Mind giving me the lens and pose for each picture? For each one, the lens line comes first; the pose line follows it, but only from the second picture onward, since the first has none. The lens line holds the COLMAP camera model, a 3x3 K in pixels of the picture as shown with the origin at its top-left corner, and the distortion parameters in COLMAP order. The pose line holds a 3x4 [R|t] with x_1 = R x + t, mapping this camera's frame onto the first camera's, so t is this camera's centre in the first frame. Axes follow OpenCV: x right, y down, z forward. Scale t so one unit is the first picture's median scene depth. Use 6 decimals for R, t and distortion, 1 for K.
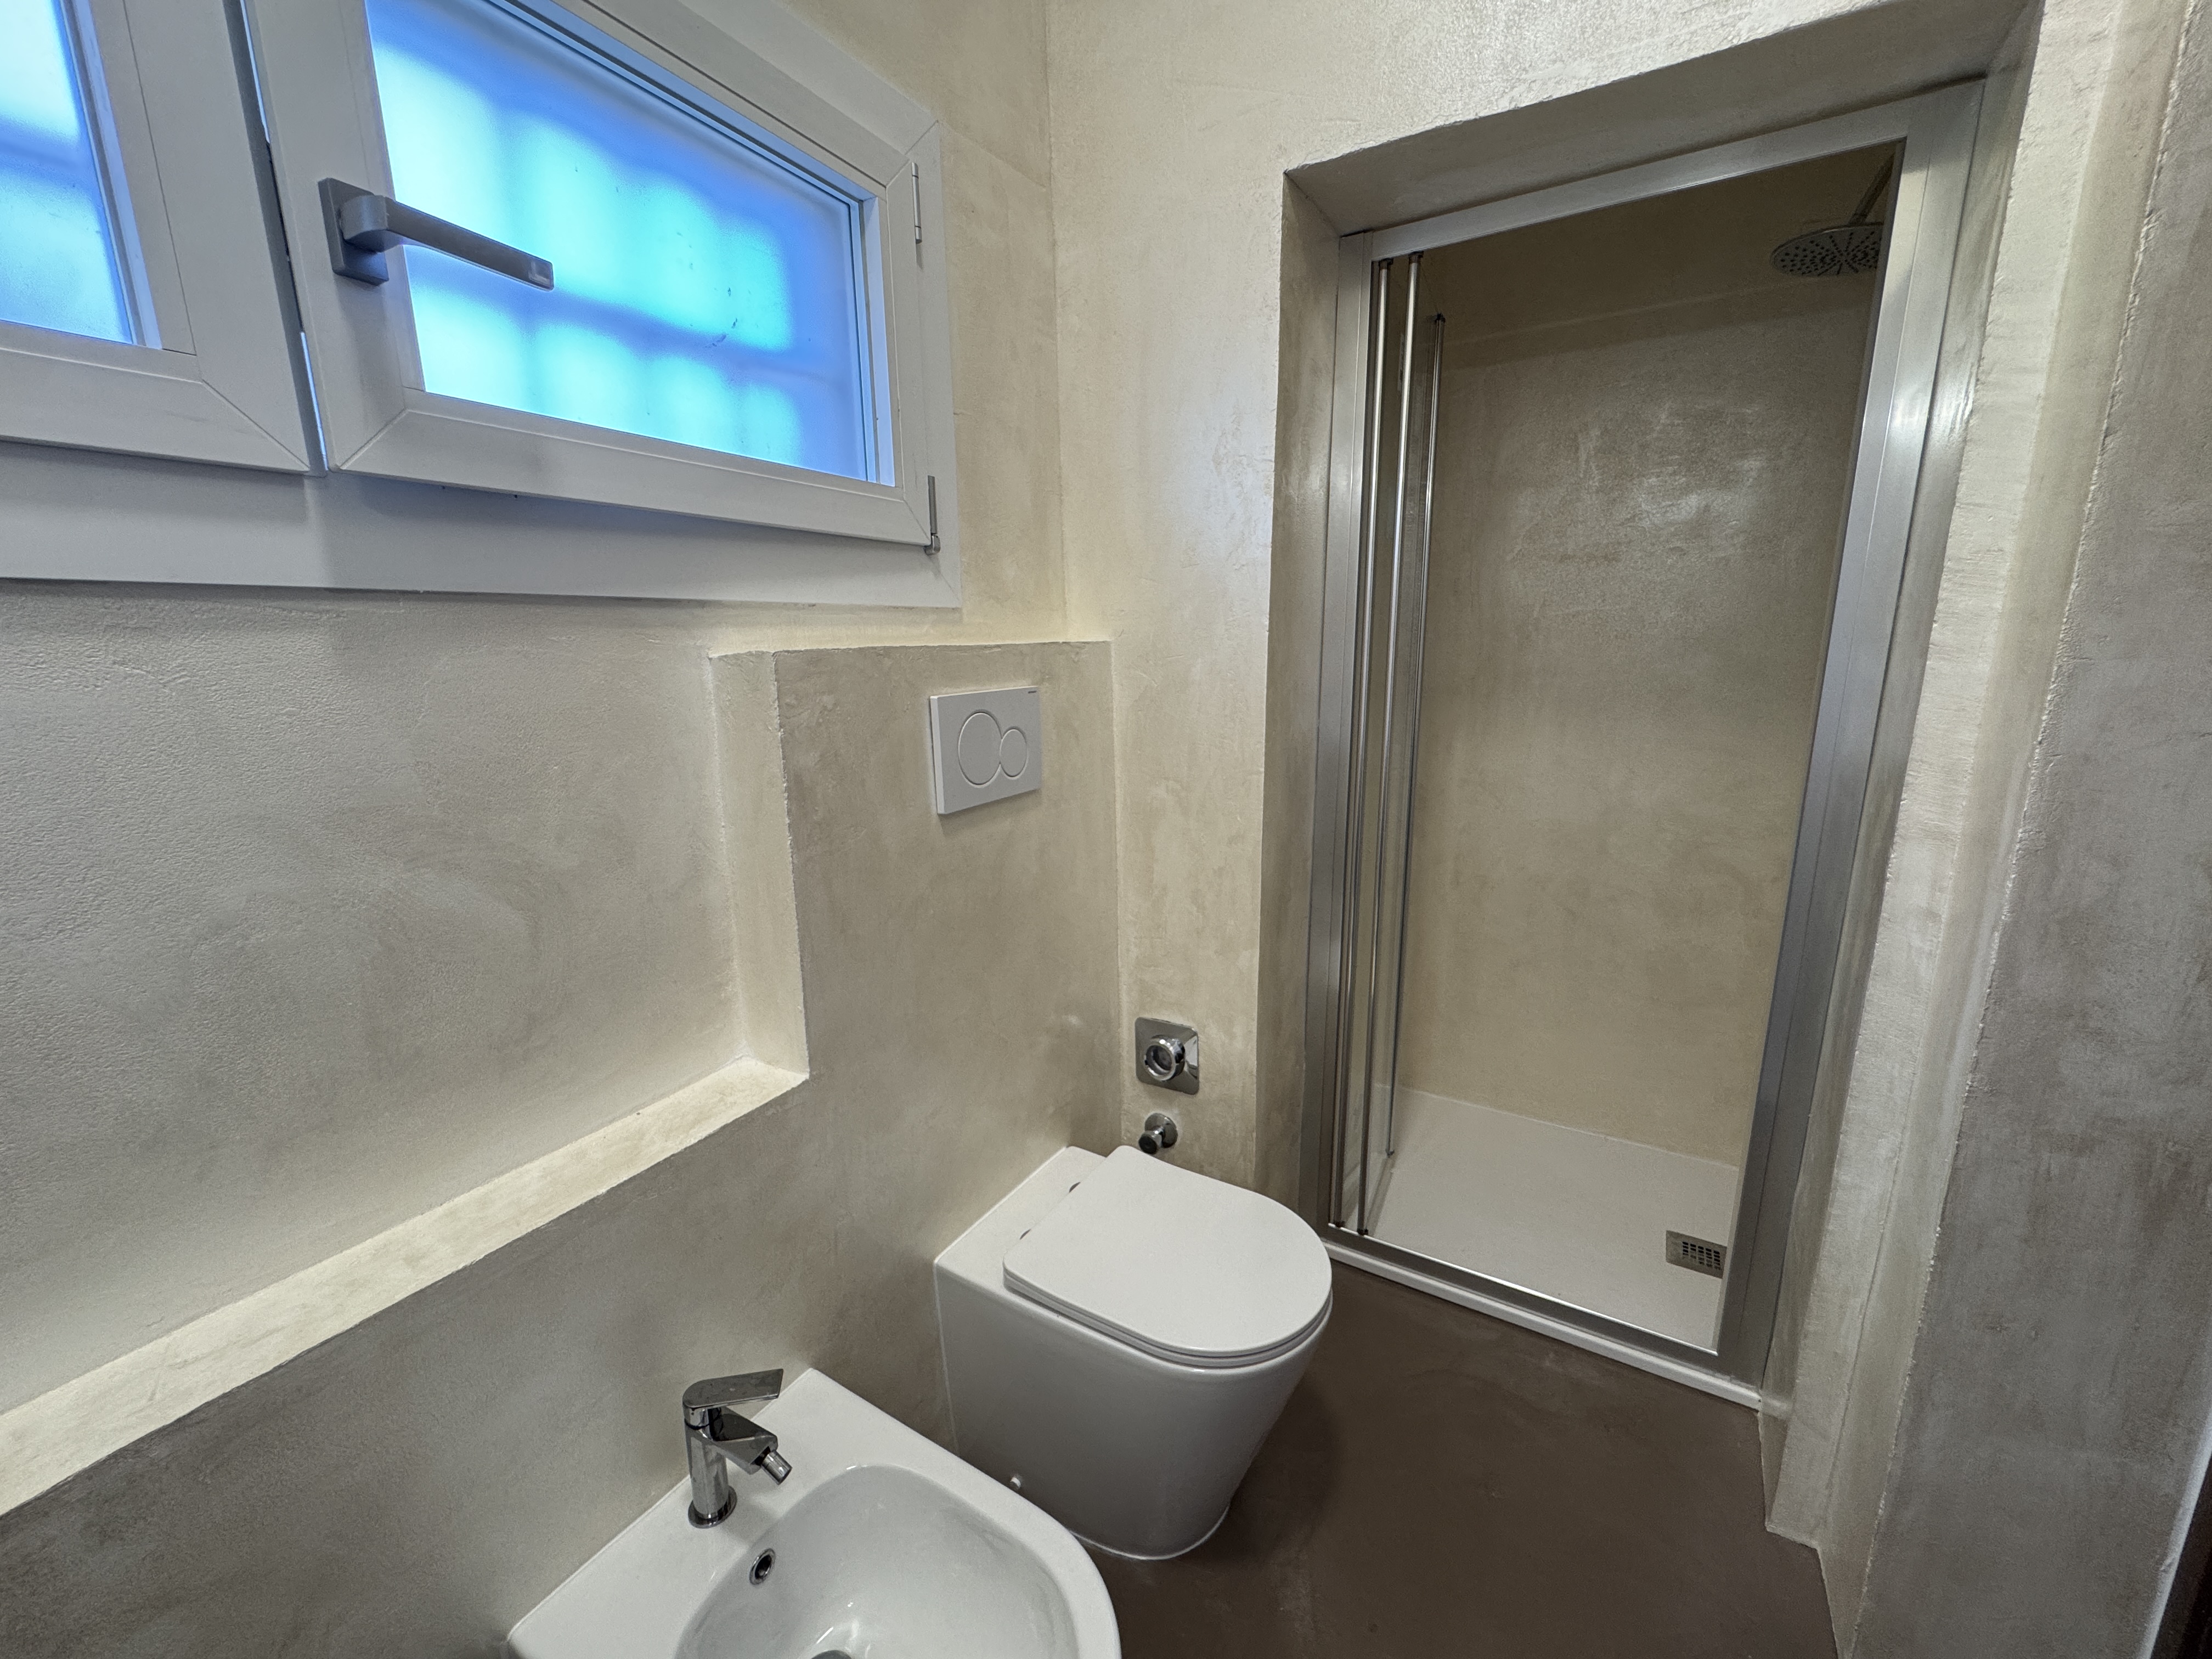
lens RADIAL K [[885.1, 0, 1111.7], [0, 885.1, 826.2], [0, 0, 1]] dist [-0.002938, 0.000109]
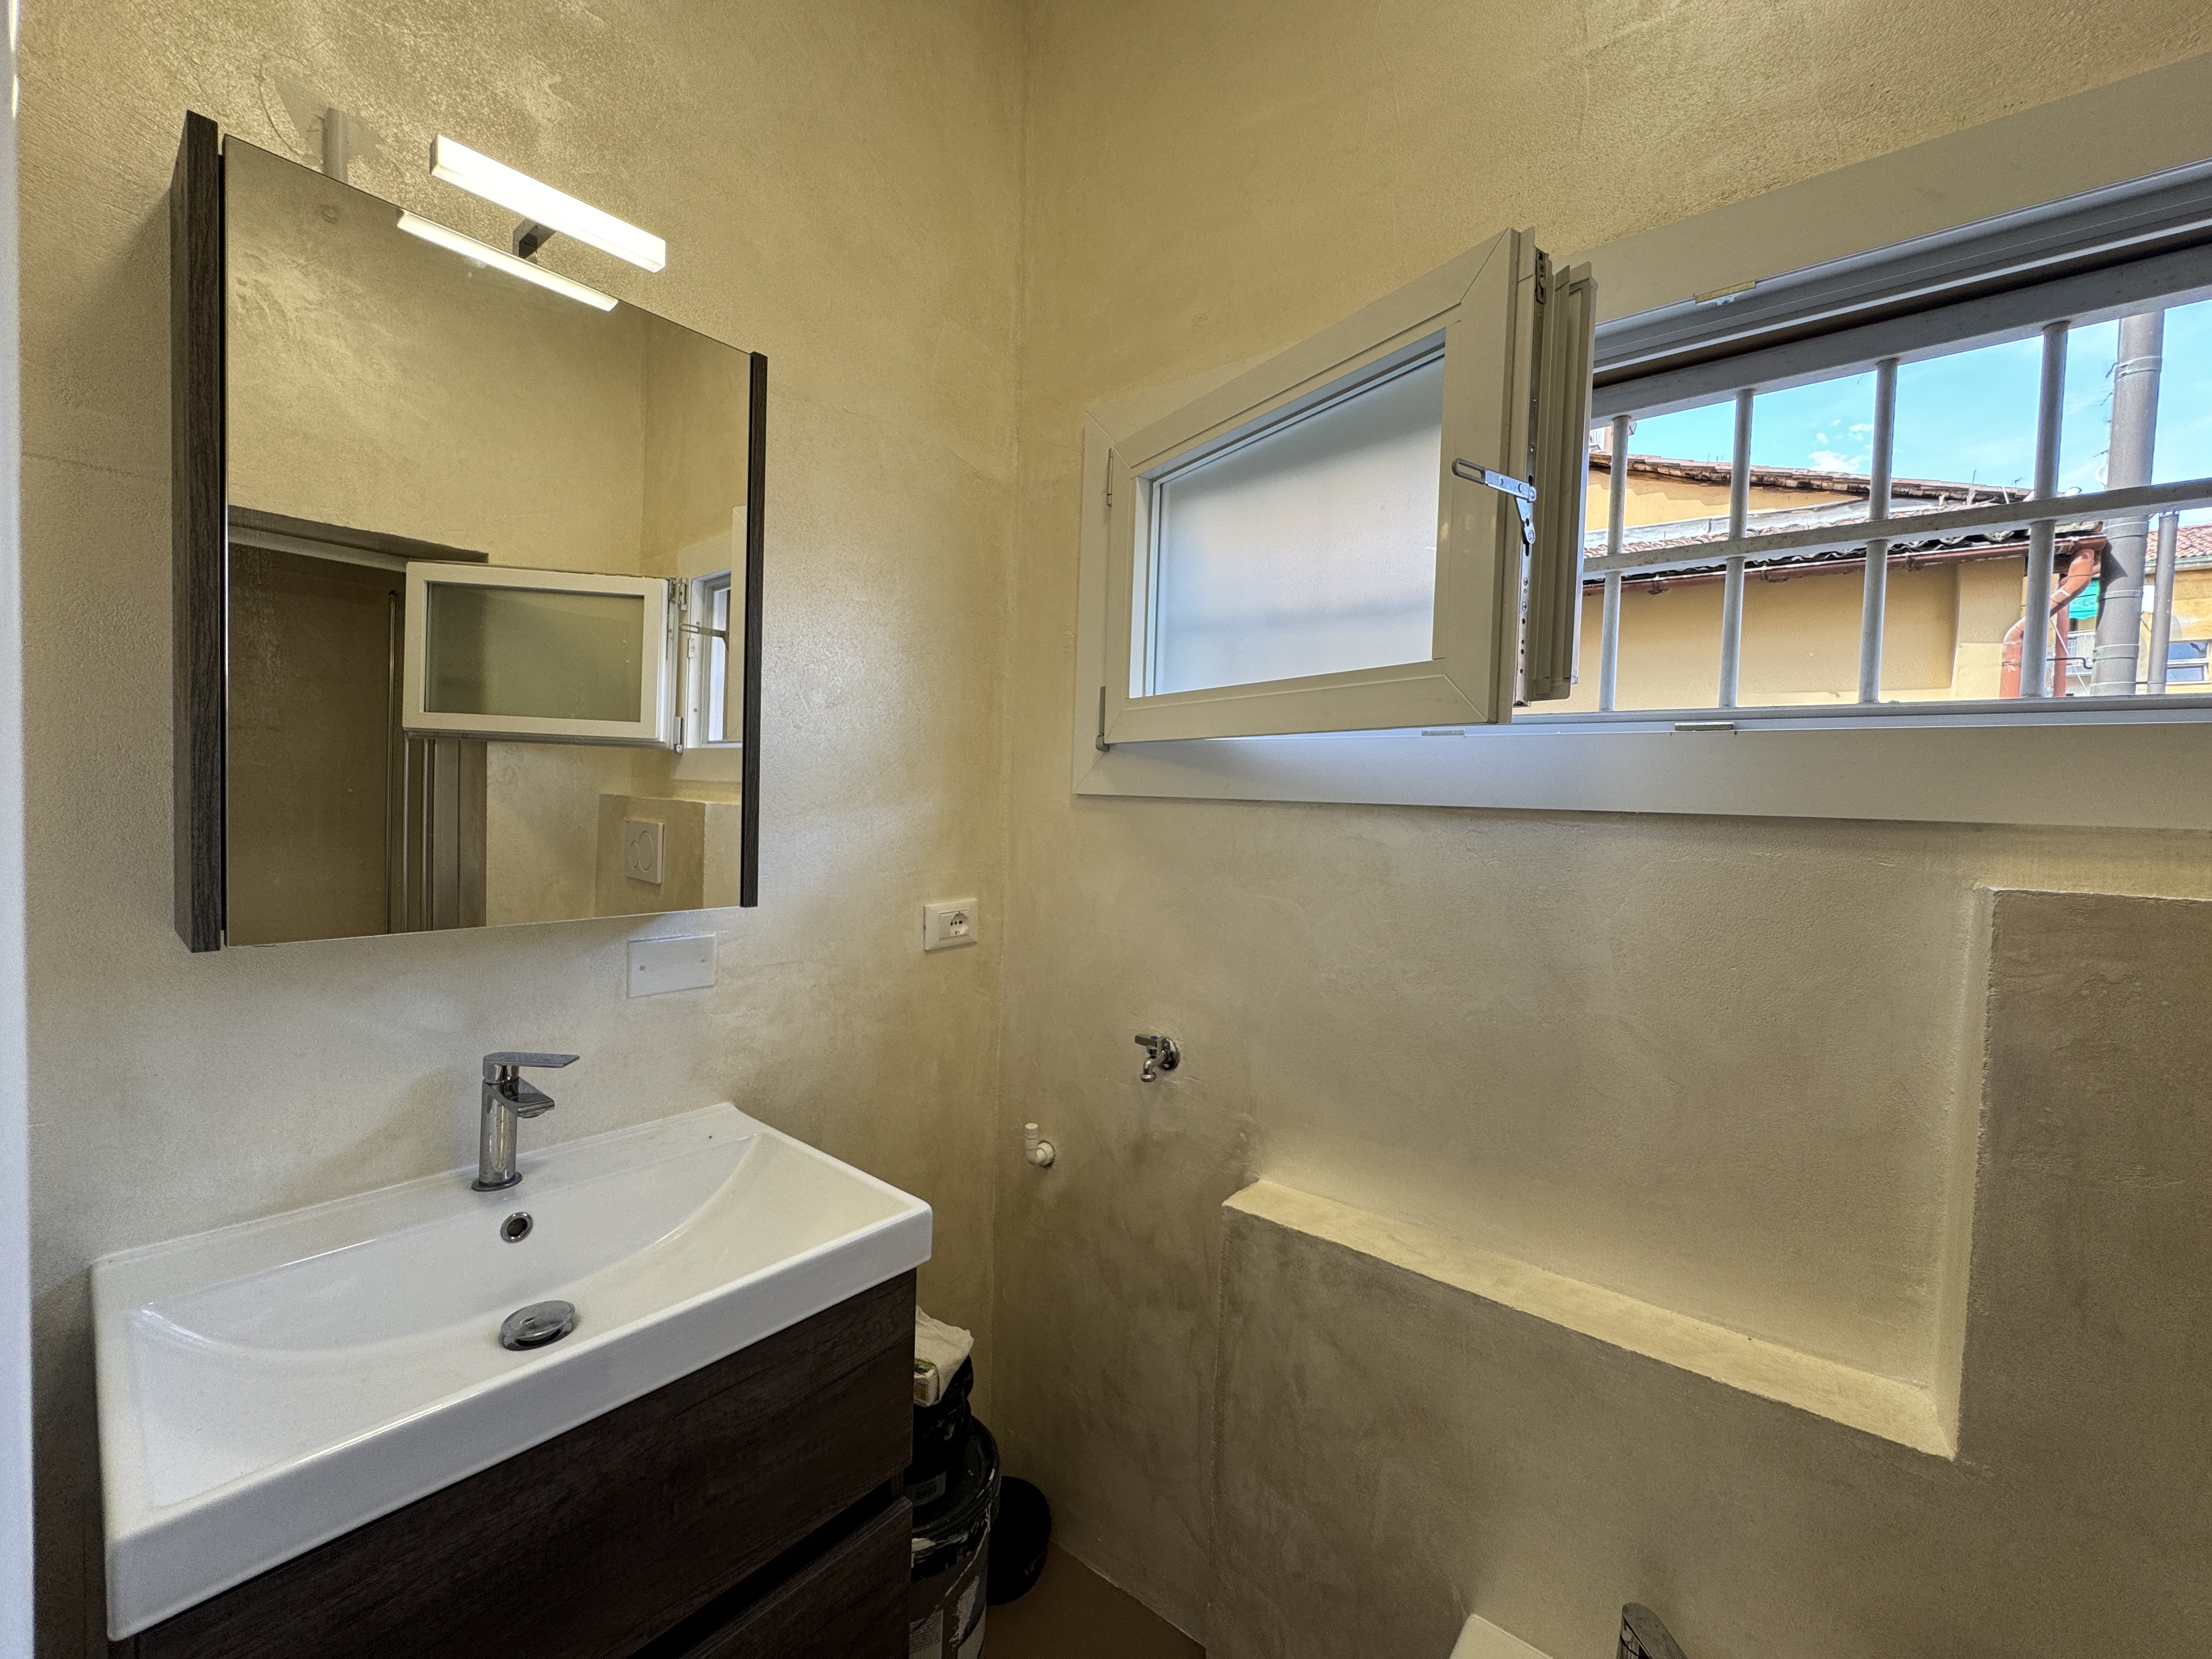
lens RADIAL K [[885.1, 0, 1112.3], [0, 885.1, 827.7], [0, 0, 1]] dist [-0.002938, 0.000109]
pose [[-0.133699, 0.040021, -0.990214, 0.492153], [-0.240267, 0.968065, 0.071567, -0.116395], [0.961455, 0.247484, -0.119814, 0.317868]]
